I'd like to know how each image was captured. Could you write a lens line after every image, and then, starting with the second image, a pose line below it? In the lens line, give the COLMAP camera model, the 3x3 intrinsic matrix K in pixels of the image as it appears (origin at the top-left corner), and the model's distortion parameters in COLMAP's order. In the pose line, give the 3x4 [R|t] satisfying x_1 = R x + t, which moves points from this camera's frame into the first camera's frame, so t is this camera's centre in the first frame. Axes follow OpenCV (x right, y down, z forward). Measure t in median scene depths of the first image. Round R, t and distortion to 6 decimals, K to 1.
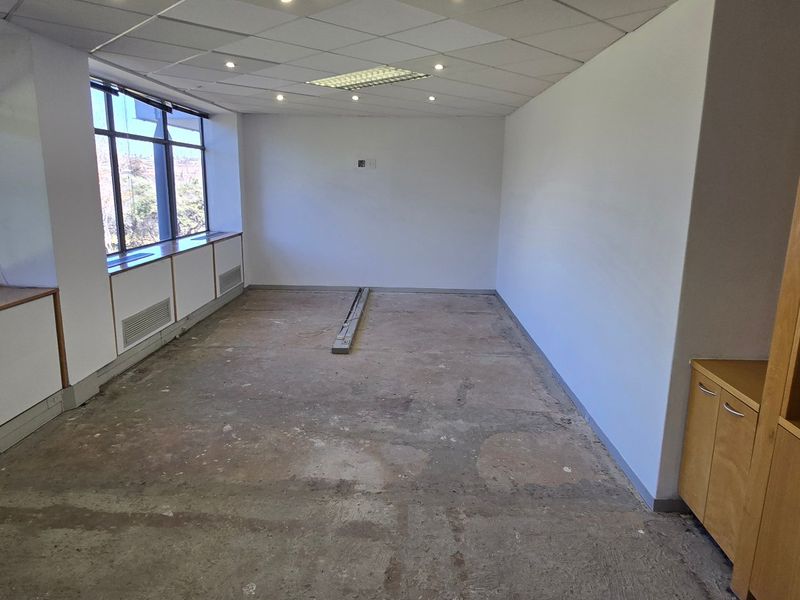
lens RADIAL K [[536.3, 0, 399.9], [0, 536.3, 287.6], [0, 0, 1]] dist [0.003311, -0.003767]
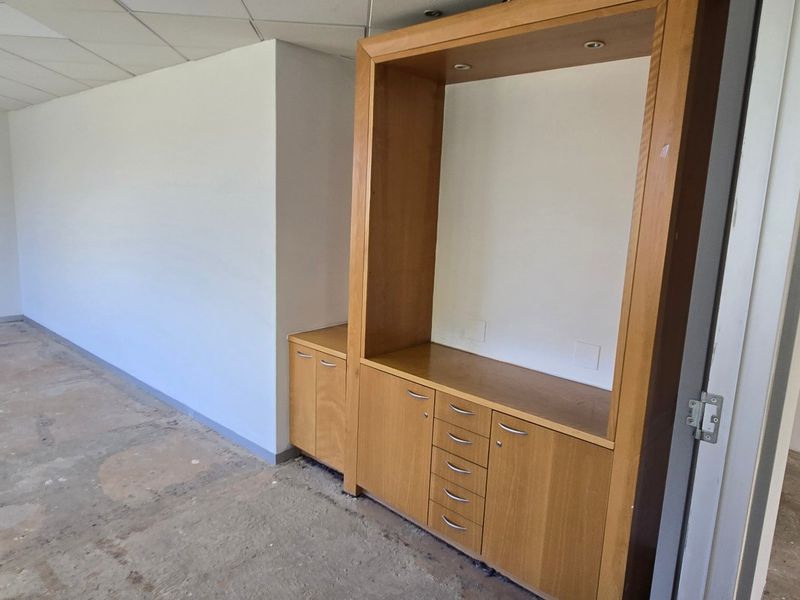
lens RADIAL K [[546.3, 0, 401.3], [0, 546.3, 294.6], [0, 0, 1]] dist [0.004478, -0.003683]
pose [[0.628734, -0.121675, 0.768043, -0.246718], [0.124483, 0.990694, 0.055044, -0.000309], [-0.767592, 0.061001, 0.638029, -0.035760]]
